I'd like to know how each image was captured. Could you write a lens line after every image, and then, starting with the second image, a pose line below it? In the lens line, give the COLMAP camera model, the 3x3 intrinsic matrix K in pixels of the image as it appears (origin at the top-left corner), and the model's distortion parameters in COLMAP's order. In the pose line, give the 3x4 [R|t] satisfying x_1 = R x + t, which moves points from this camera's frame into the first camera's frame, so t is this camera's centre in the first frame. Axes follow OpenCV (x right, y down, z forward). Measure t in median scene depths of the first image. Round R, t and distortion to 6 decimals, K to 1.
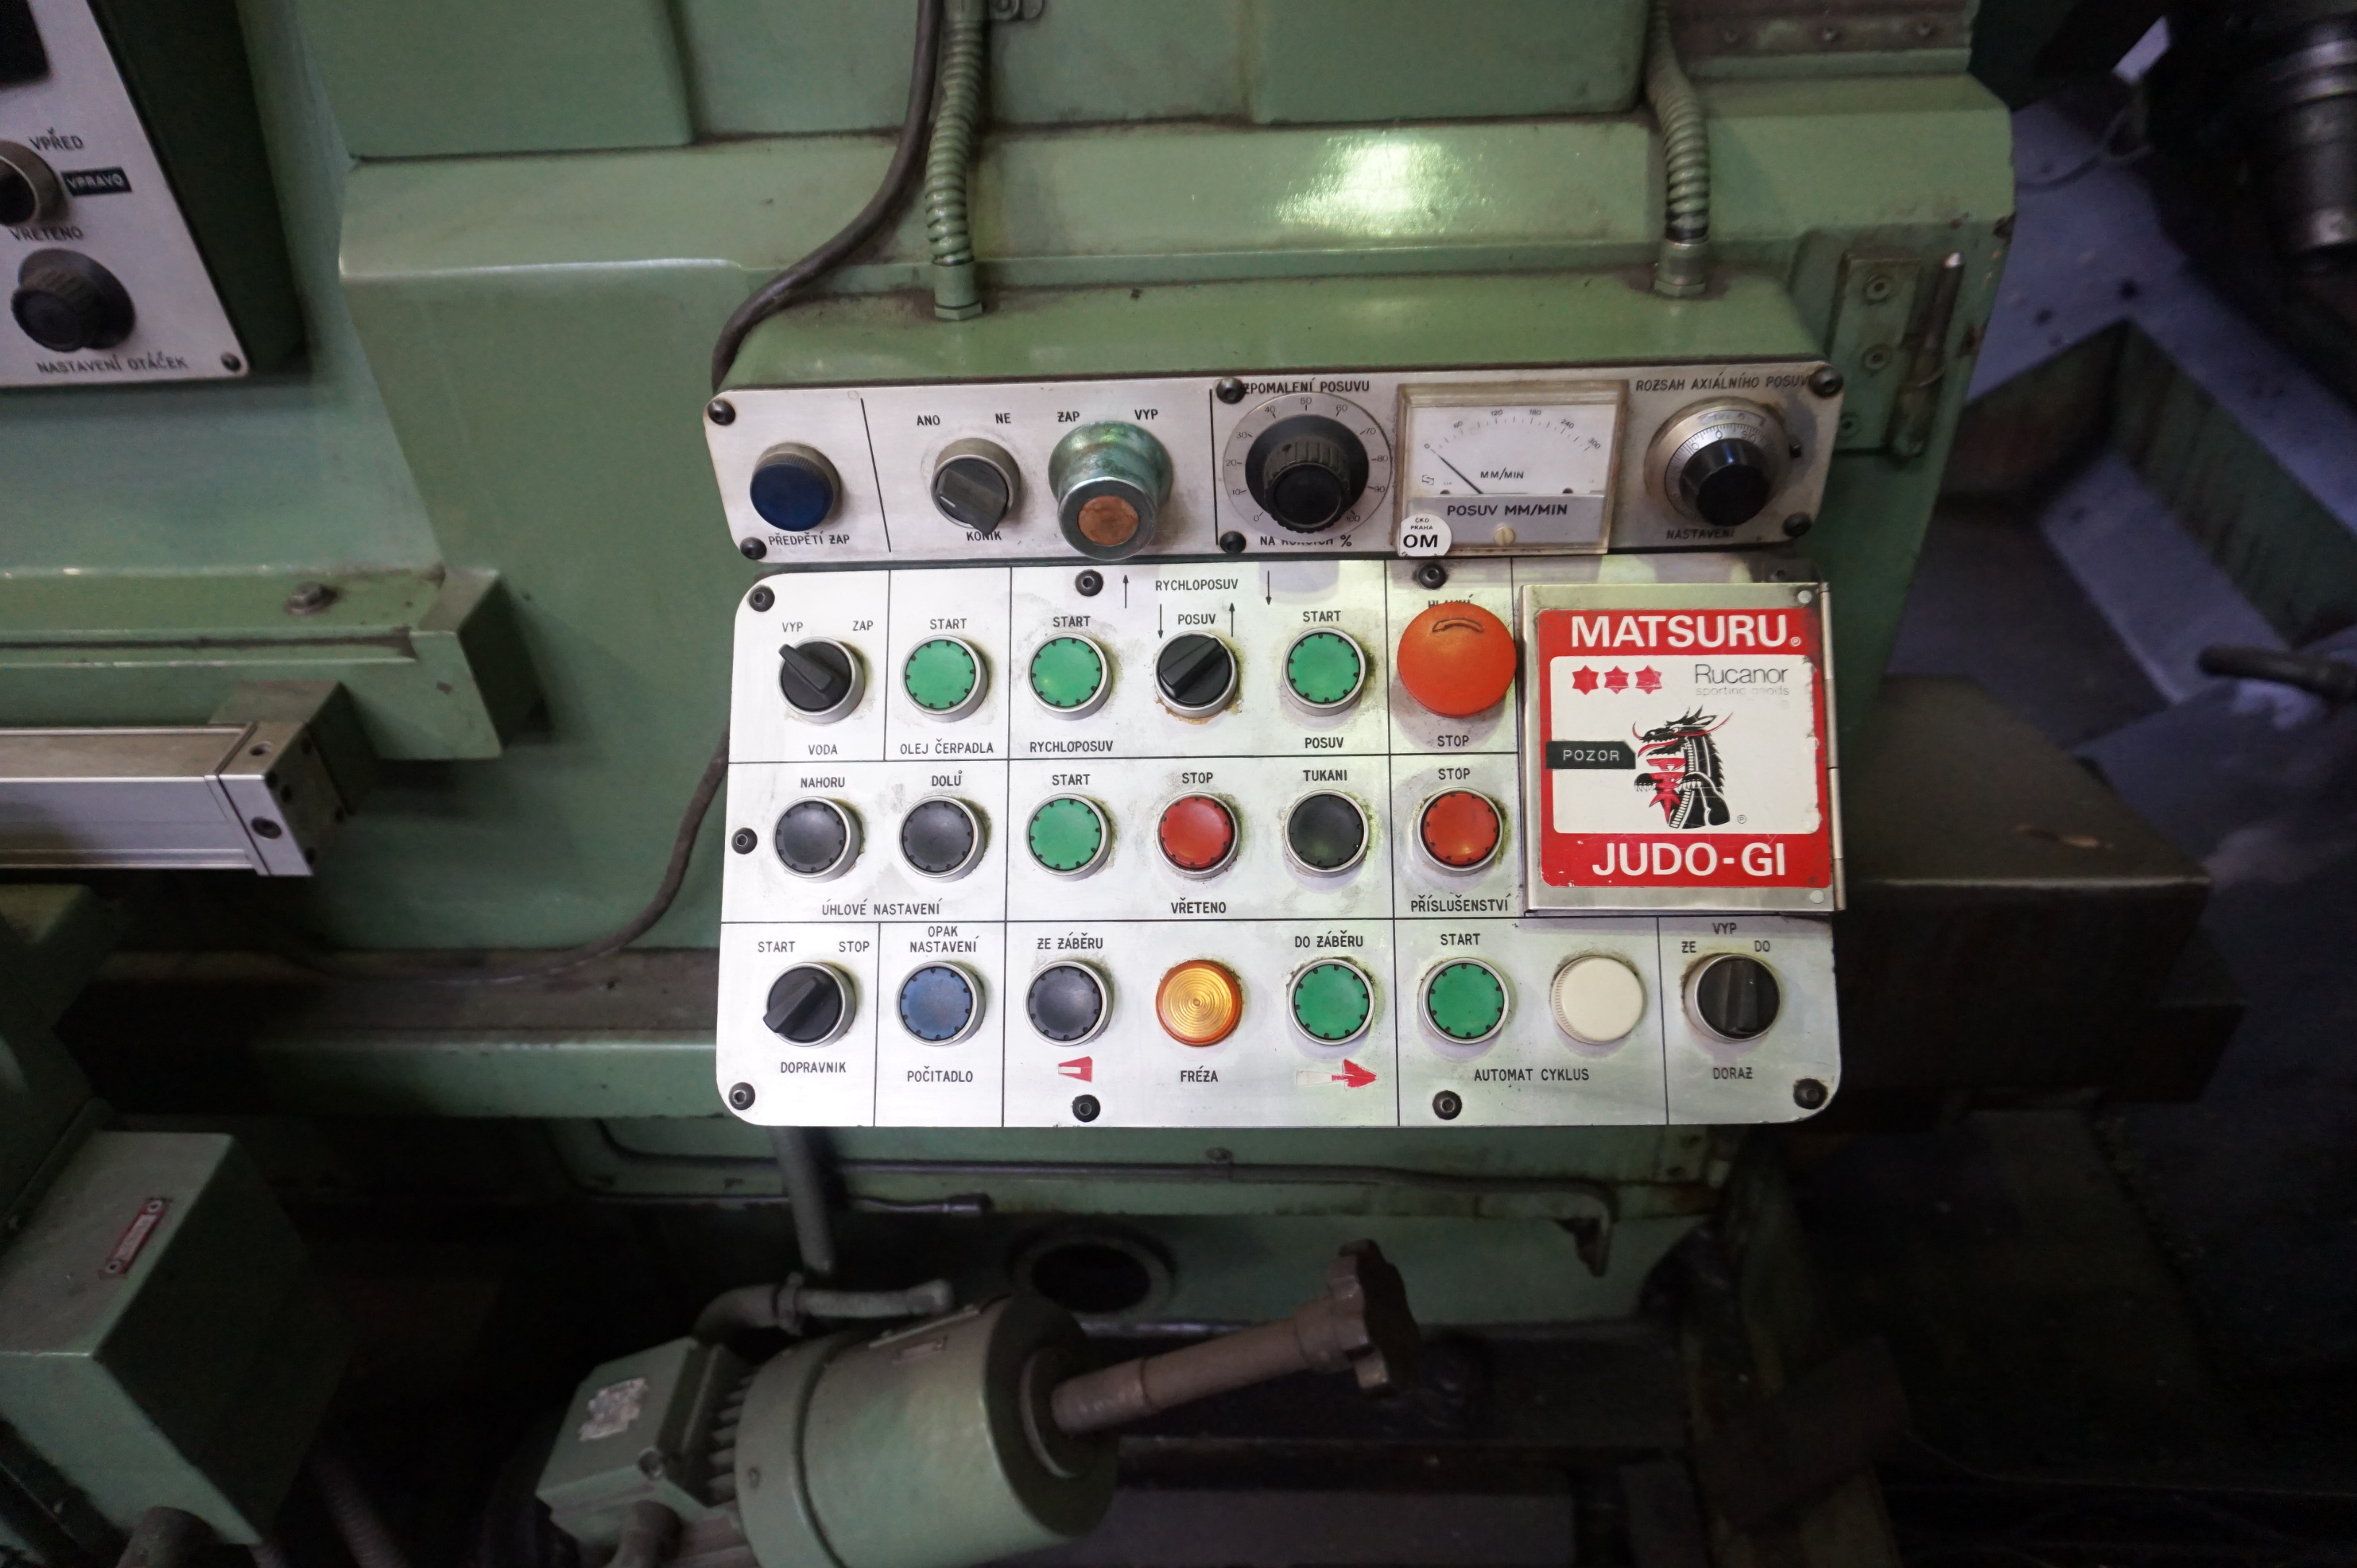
lens RADIAL K [[1614.7, 0, 1194.0], [0, 1614.7, 793.1], [0, 0, 1]] dist [-0.043724, 0.034785]
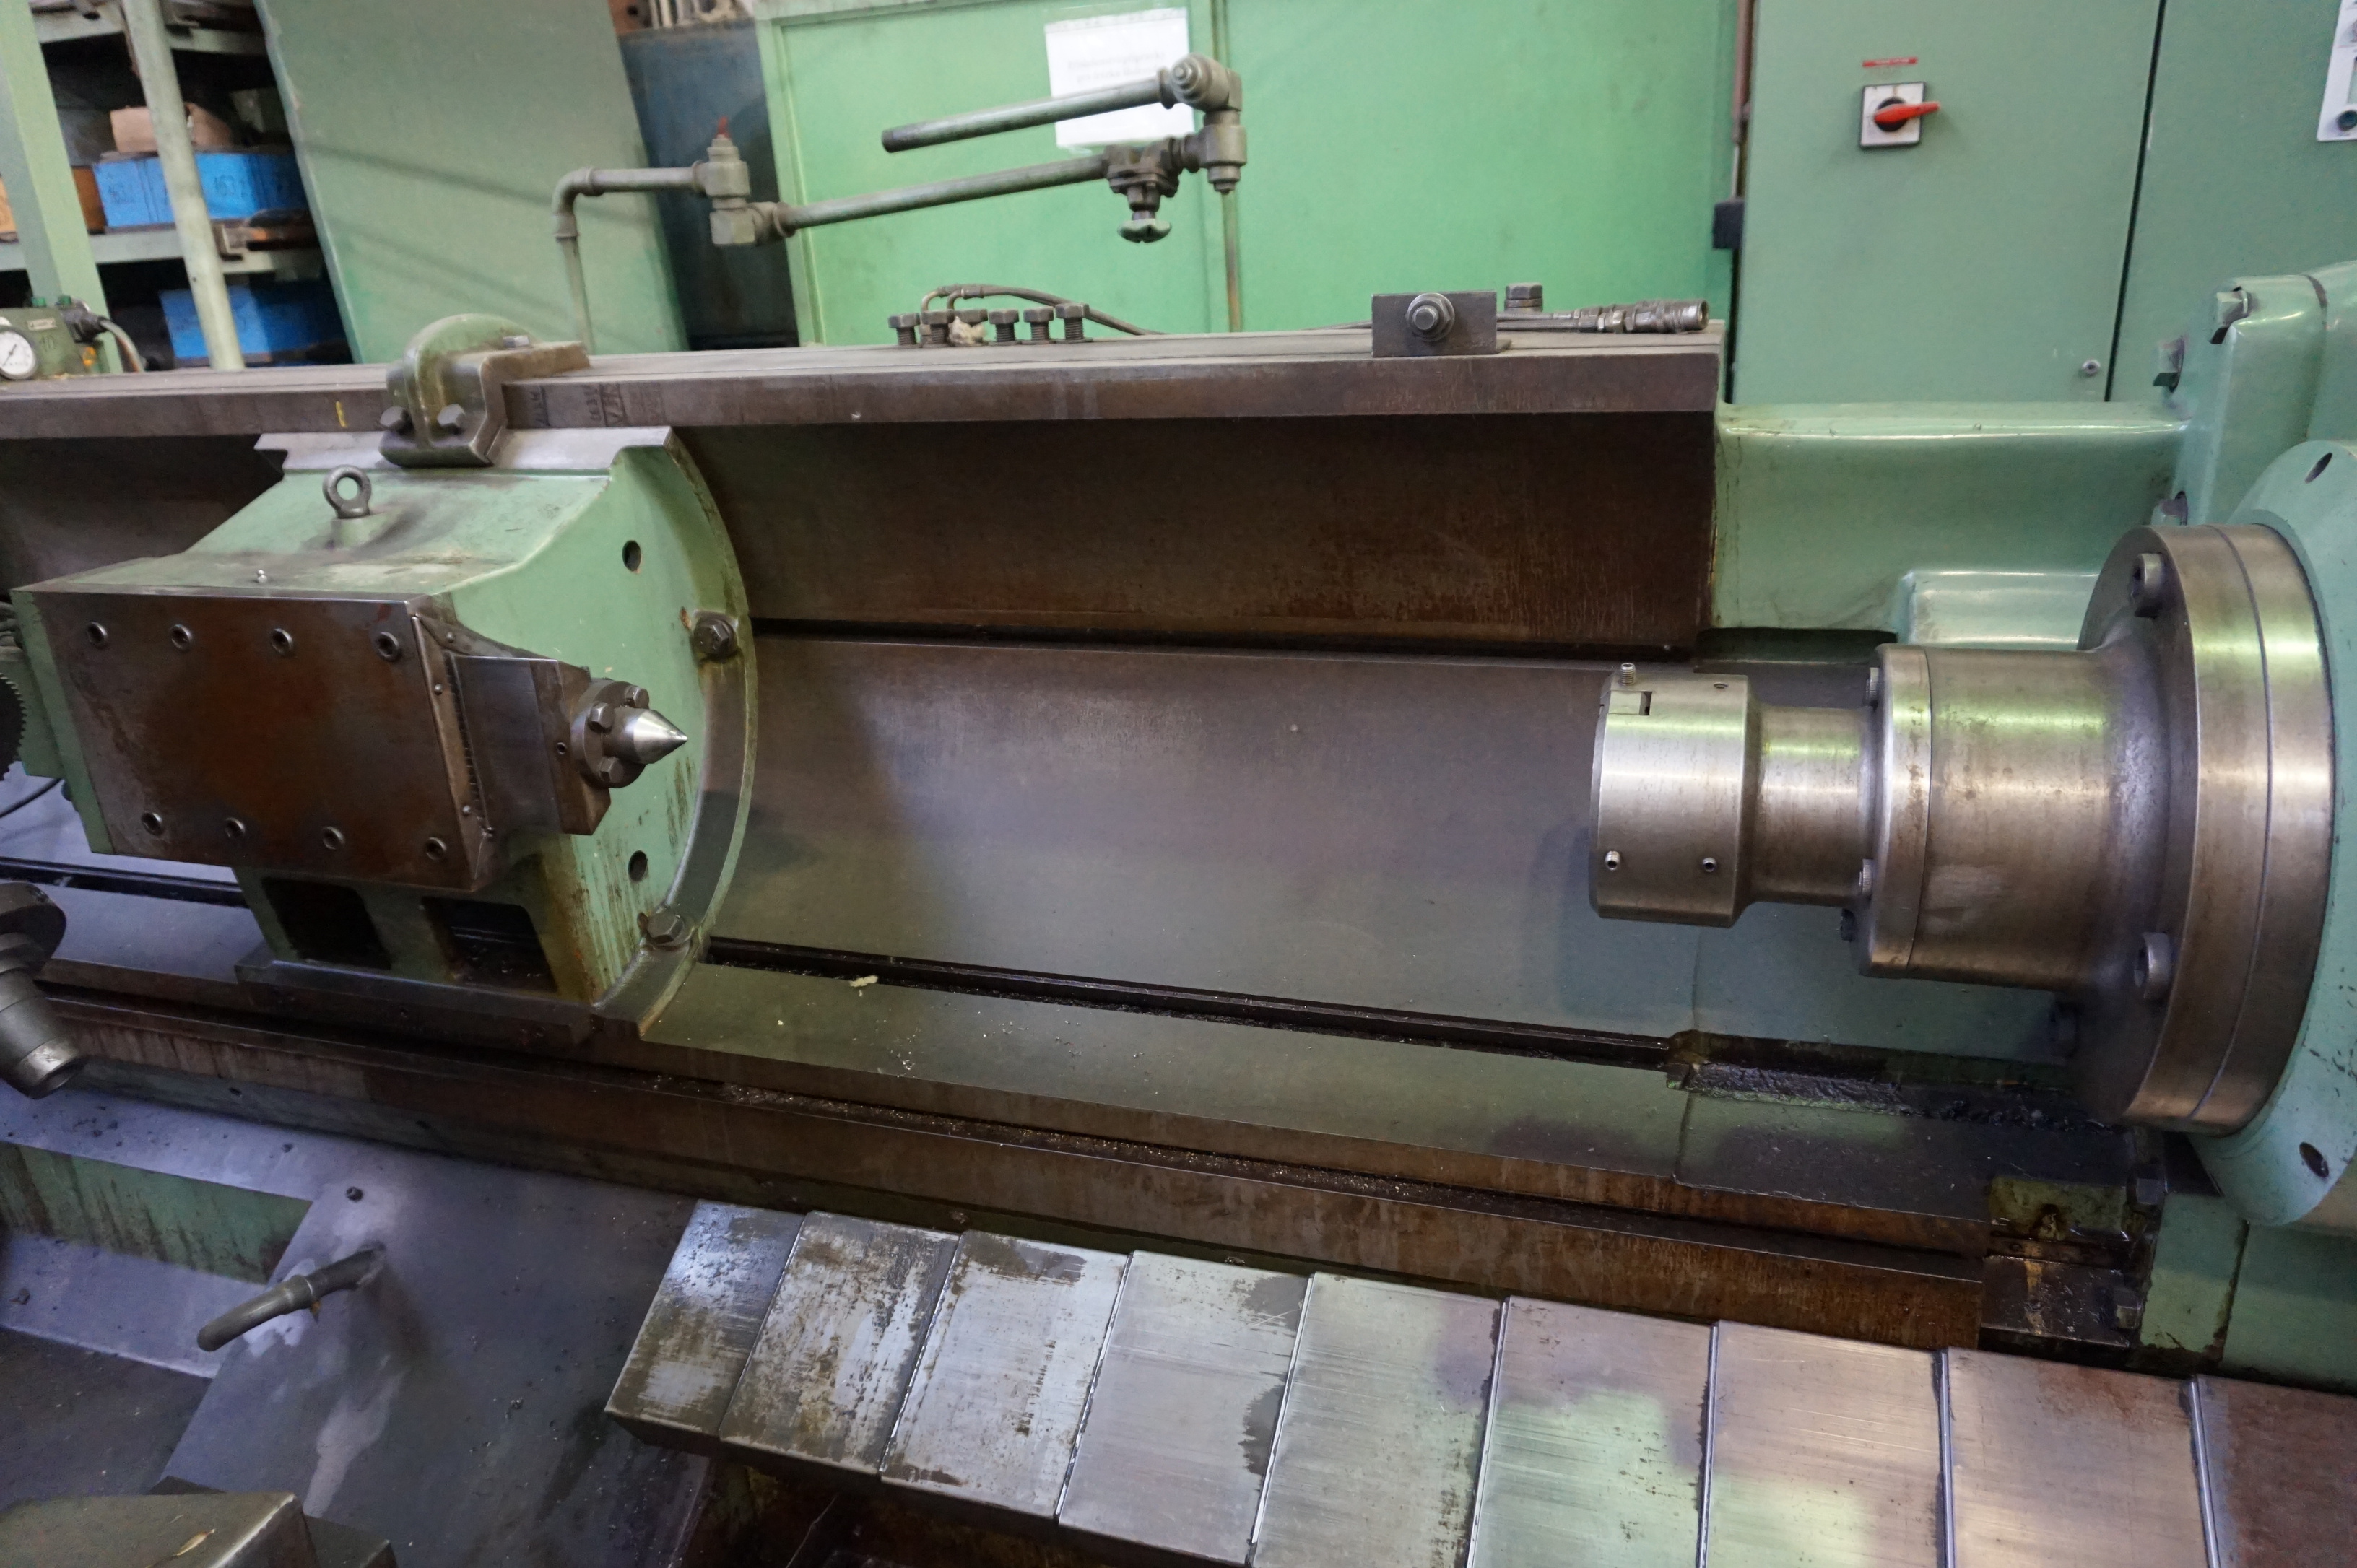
lens RADIAL K [[1614.7, 0, 1174.2], [0, 1614.7, 778.1], [0, 0, 1]] dist [-0.043724, 0.034785]
pose [[0.299422, -0.299903, 0.905762, -0.210512], [0.641456, 0.766031, 0.041589, 0.017652], [-0.706315, 0.568554, 0.421741, -0.540538]]
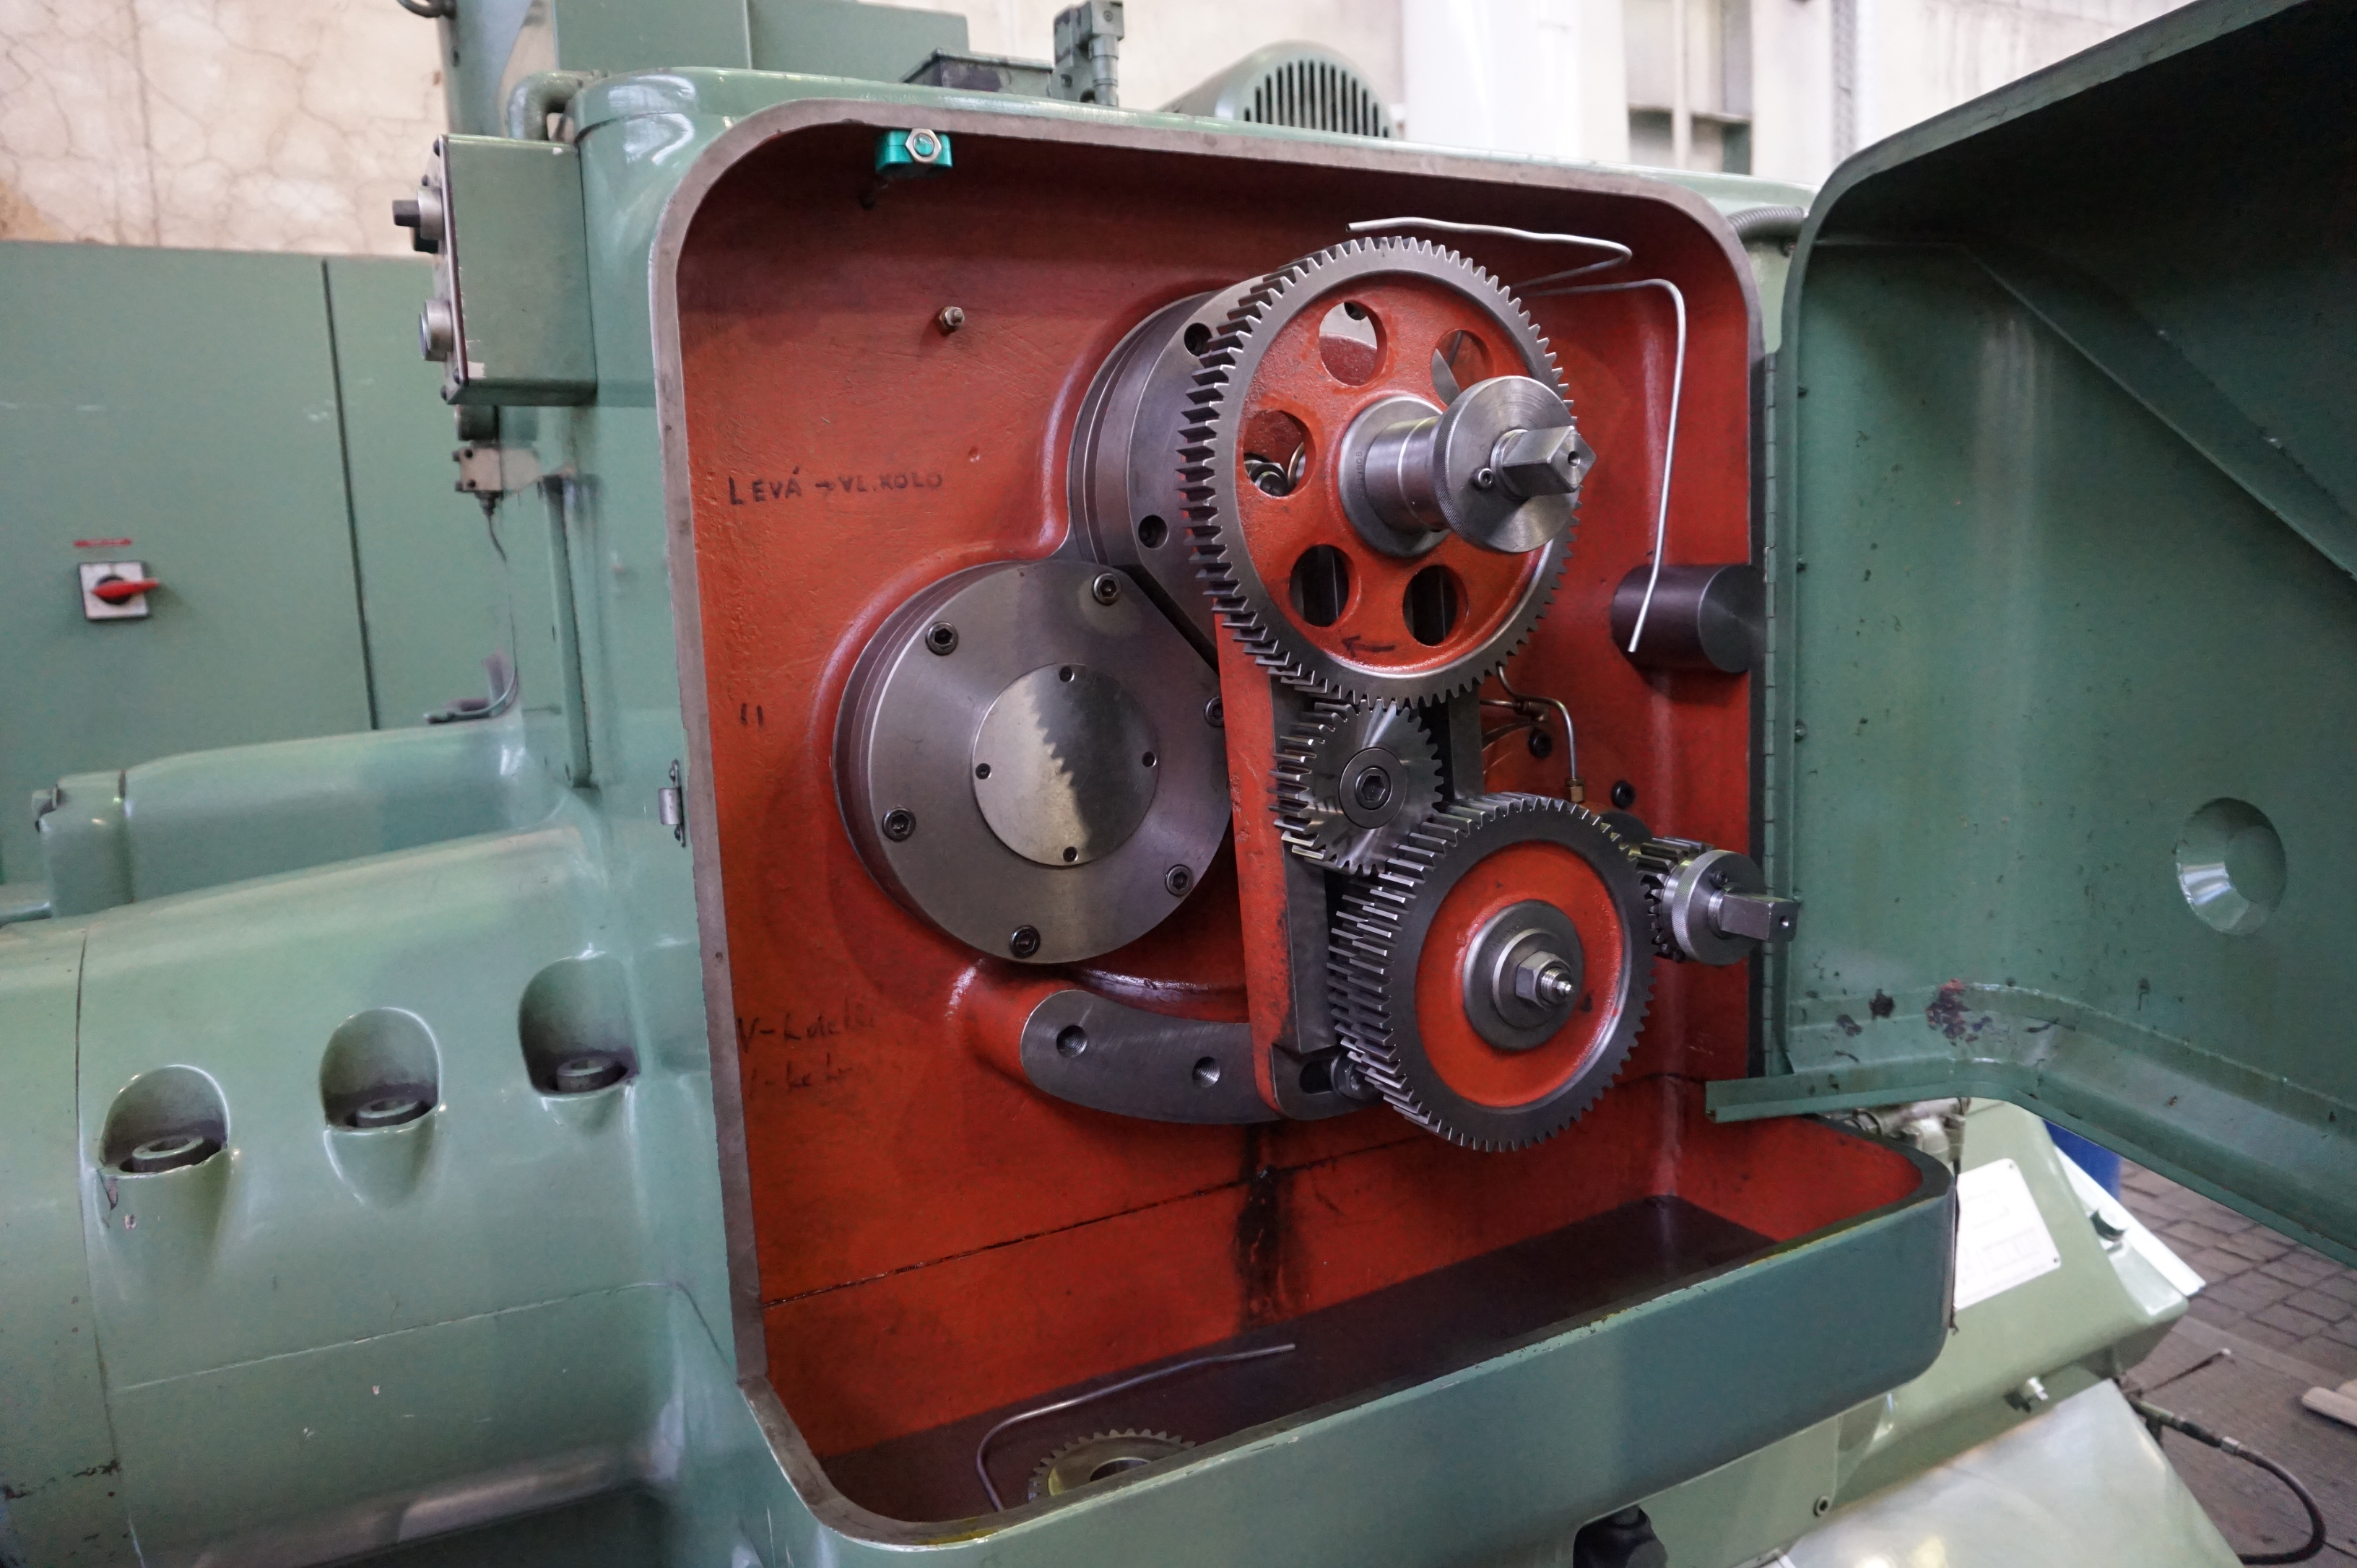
lens RADIAL K [[1614.7, 0, 1169.7], [0, 1614.7, 771.2], [0, 0, 1]] dist [-0.043724, 0.034785]
pose [[-0.487939, -0.051876, 0.871335, -0.558830], [0.603065, 0.701644, 0.379484, 0.508746], [-0.631053, 0.710636, -0.311075, -1.221380]]
